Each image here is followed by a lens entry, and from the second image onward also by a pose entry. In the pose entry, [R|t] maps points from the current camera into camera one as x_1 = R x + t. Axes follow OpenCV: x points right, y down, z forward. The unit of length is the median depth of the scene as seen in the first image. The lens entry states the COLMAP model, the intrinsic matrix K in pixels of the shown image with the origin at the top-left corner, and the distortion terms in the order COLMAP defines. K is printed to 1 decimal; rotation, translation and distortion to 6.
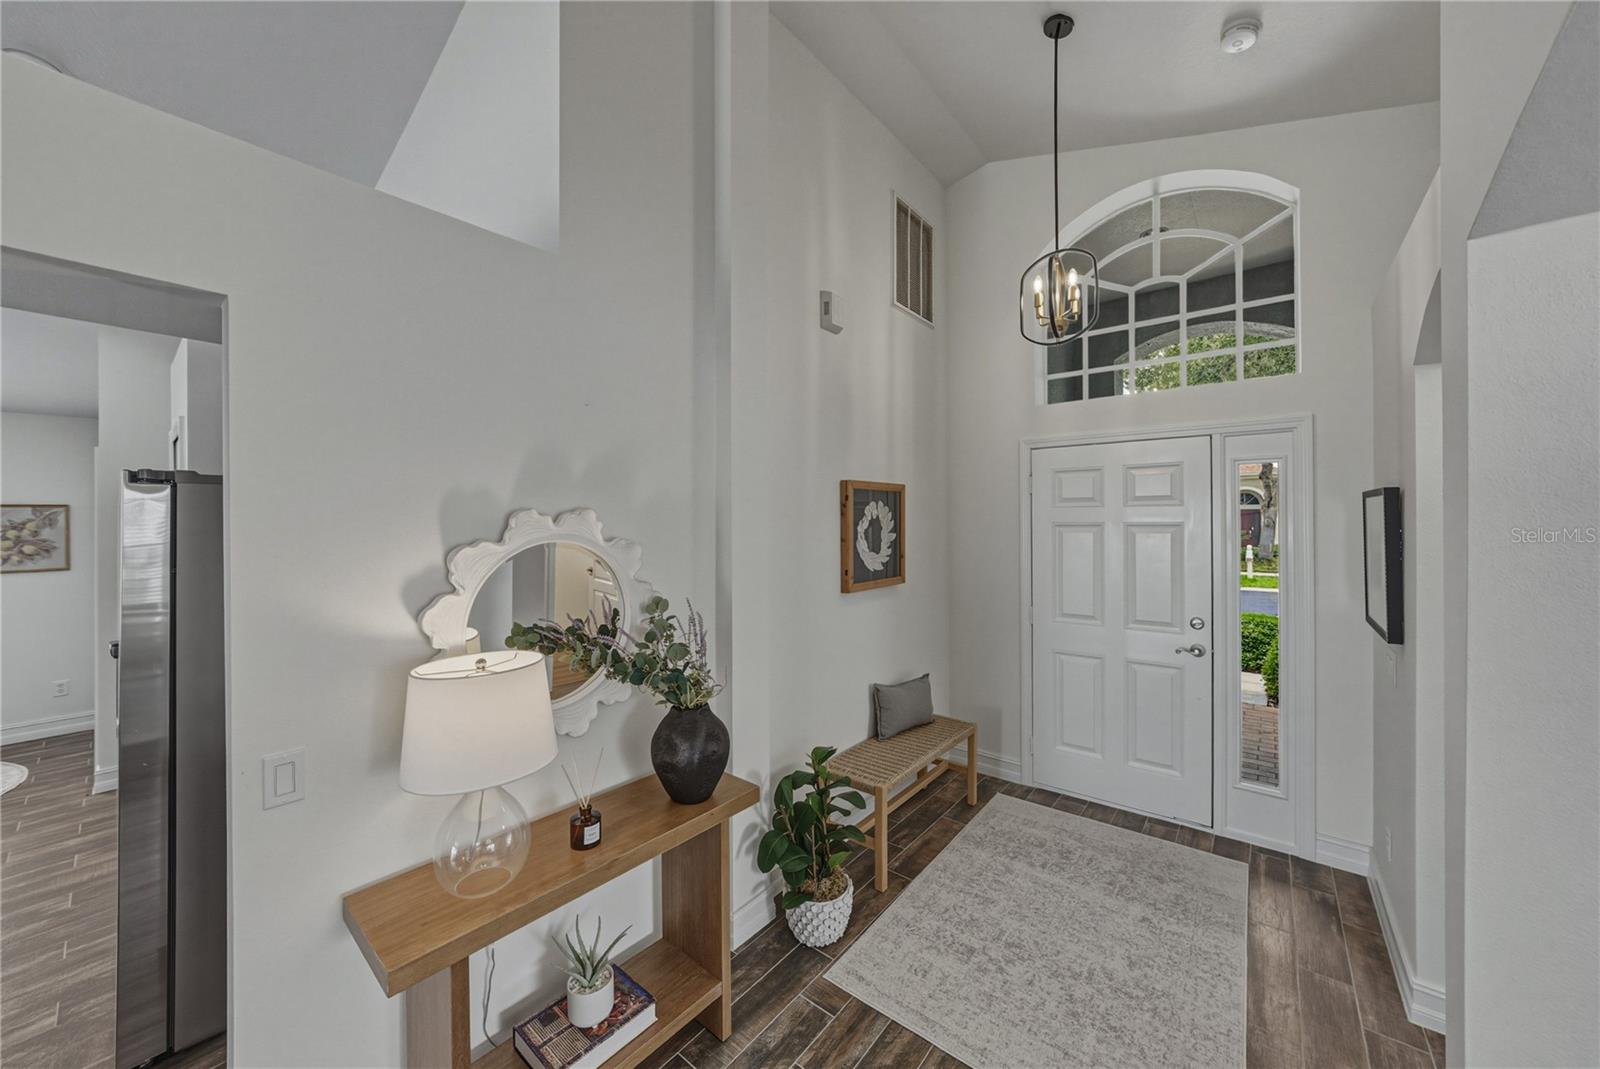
lens RADIAL K [[574.6, 0, 813.3], [0, 574.6, 518.9], [0, 0, 1]] dist [-0.020381, 0.000275]
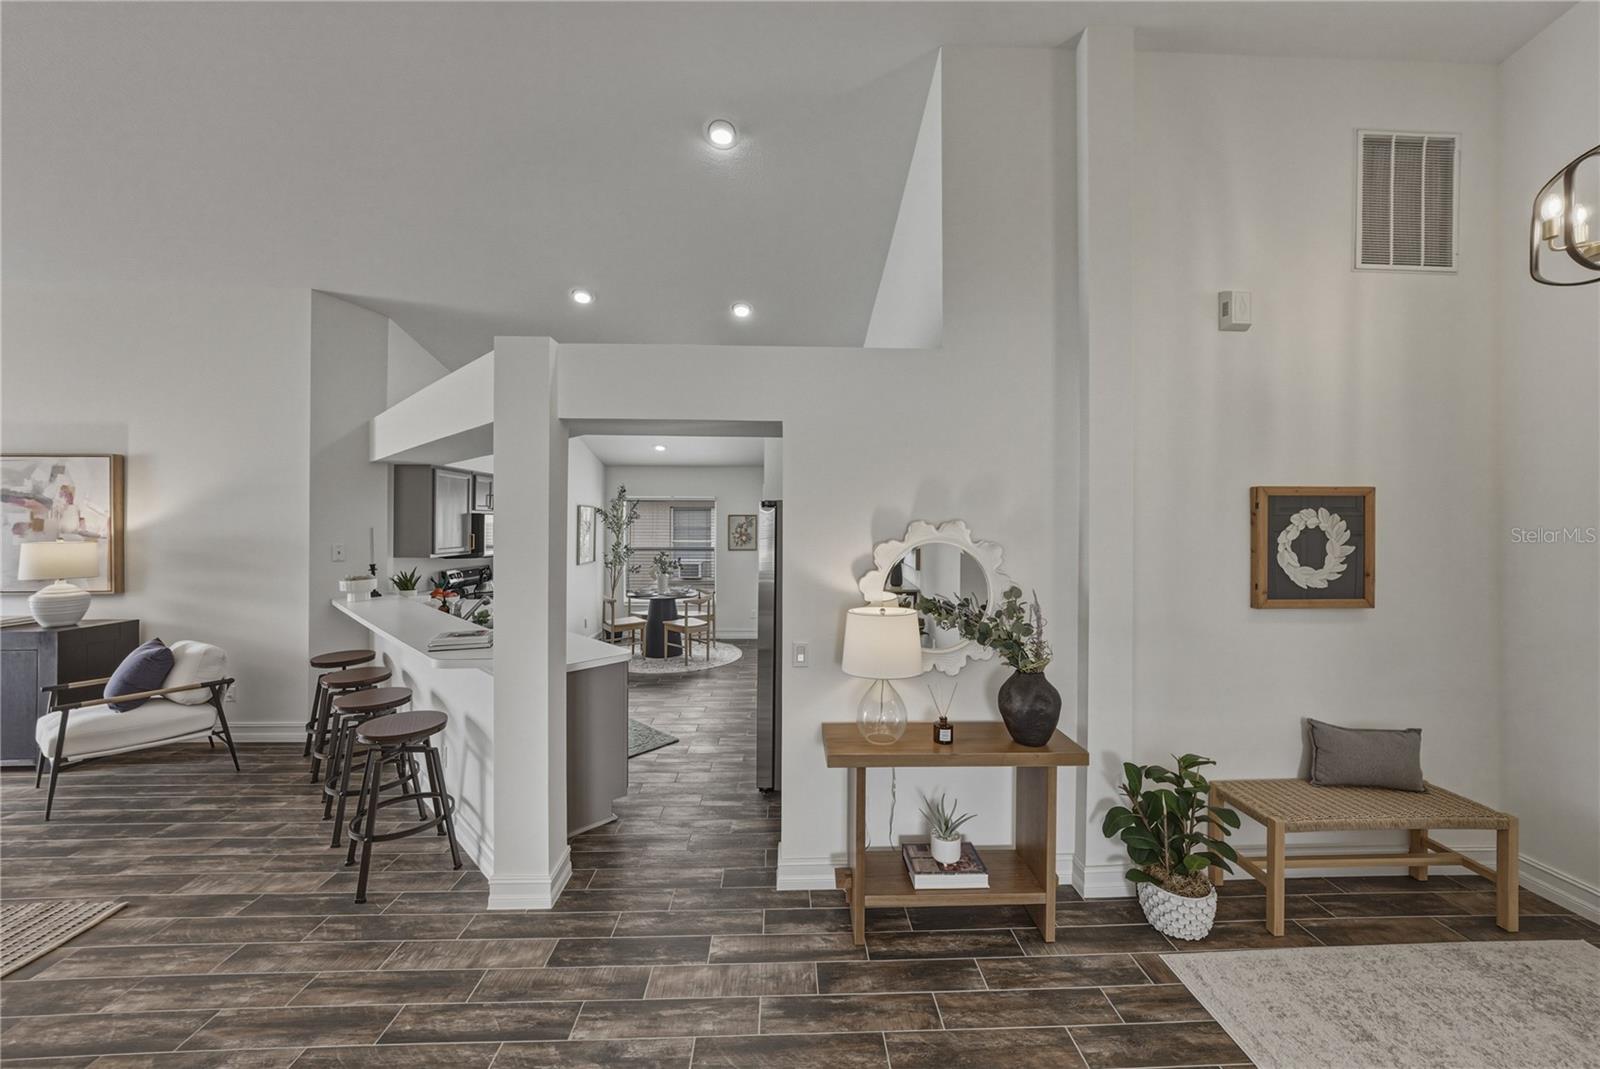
lens RADIAL K [[577.2, 0, 811.5], [0, 577.2, 524.3], [0, 0, 1]] dist [-0.014663, 0.000193]
pose [[0.654982, 0.007410, -0.755608, 0.374227], [-0.004853, 0.999973, 0.005600, -0.010917], [0.755629, -0.000001, 0.655000, -0.193459]]
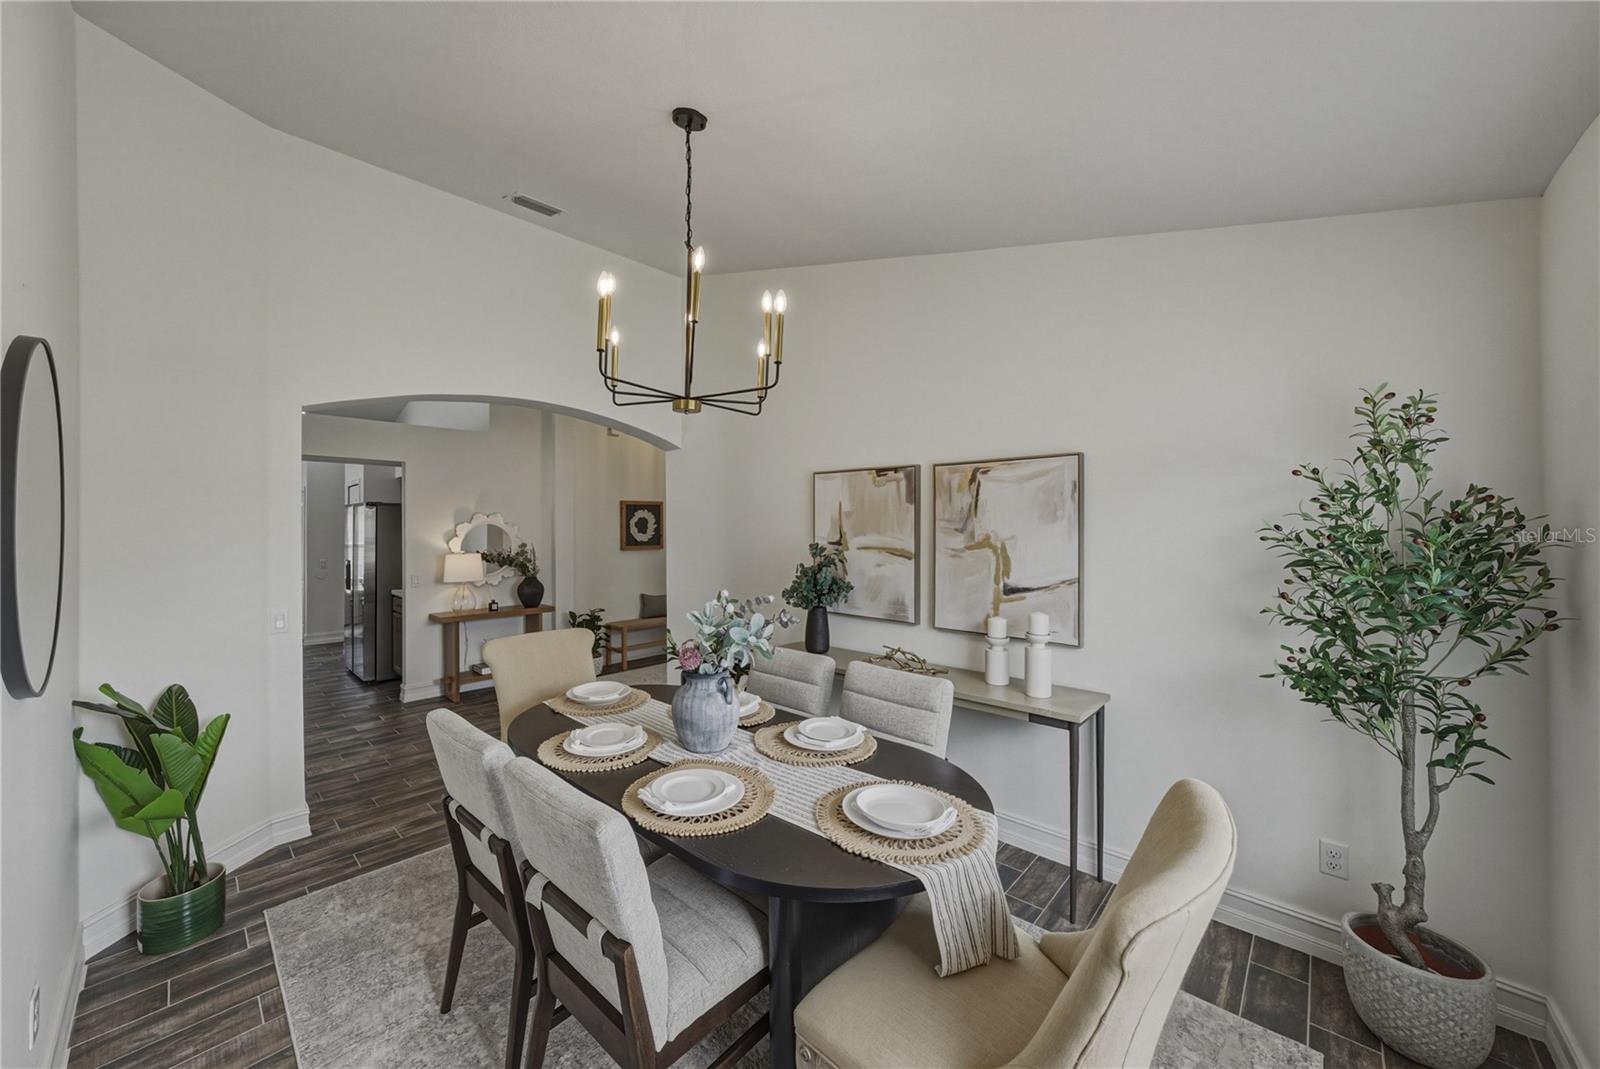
lens RADIAL K [[595.1, 0, 770.7], [0, 595.1, 519.9], [0, 0, 1]] dist [-0.001797, 0.000464]
pose [[0.995609, 0.001242, -0.093600, 1.151232], [-0.001528, 0.999994, -0.002983, 0.019466], [0.093595, 0.003113, 0.995605, -1.738440]]
